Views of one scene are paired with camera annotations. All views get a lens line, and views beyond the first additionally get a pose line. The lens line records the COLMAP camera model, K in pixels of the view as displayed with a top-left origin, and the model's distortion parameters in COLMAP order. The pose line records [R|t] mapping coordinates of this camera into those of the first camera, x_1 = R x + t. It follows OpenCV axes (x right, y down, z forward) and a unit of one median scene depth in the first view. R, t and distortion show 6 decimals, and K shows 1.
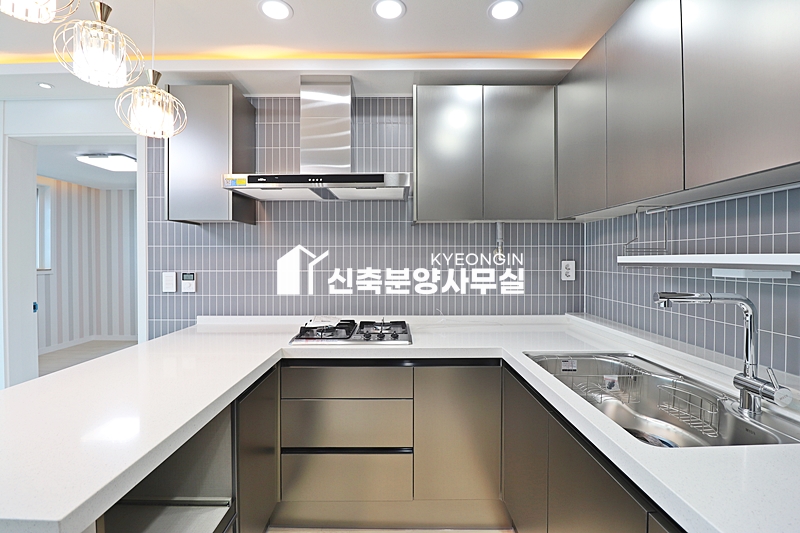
lens RADIAL K [[368.9, 0, 395.4], [0, 368.9, 258.2], [0, 0, 1]] dist [-0.003646, -0.009229]
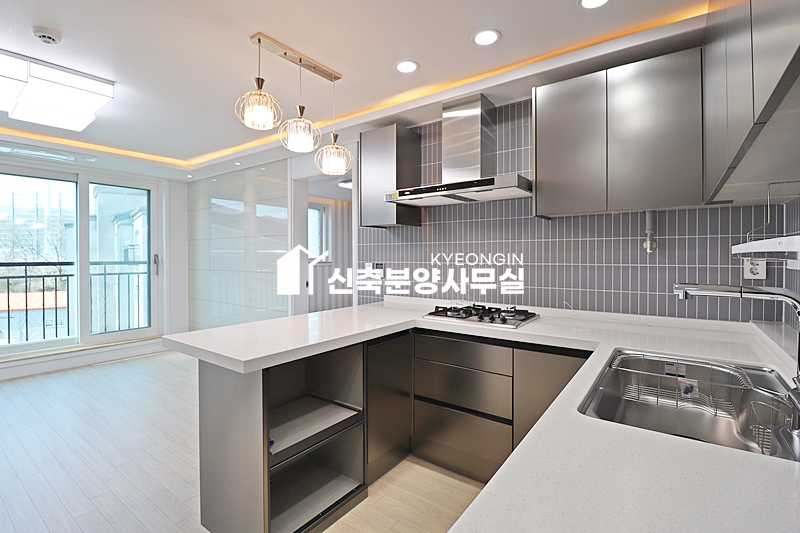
lens RADIAL K [[368.9, 0, 404.8], [0, 368.9, 259.8], [0, 0, 1]] dist [-0.003646, -0.009229]
pose [[0.811135, 0.006907, -0.584818, 0.323790], [-0.000311, 0.999935, 0.011378, 0.011283], [0.584859, -0.009047, 0.811085, -0.070031]]
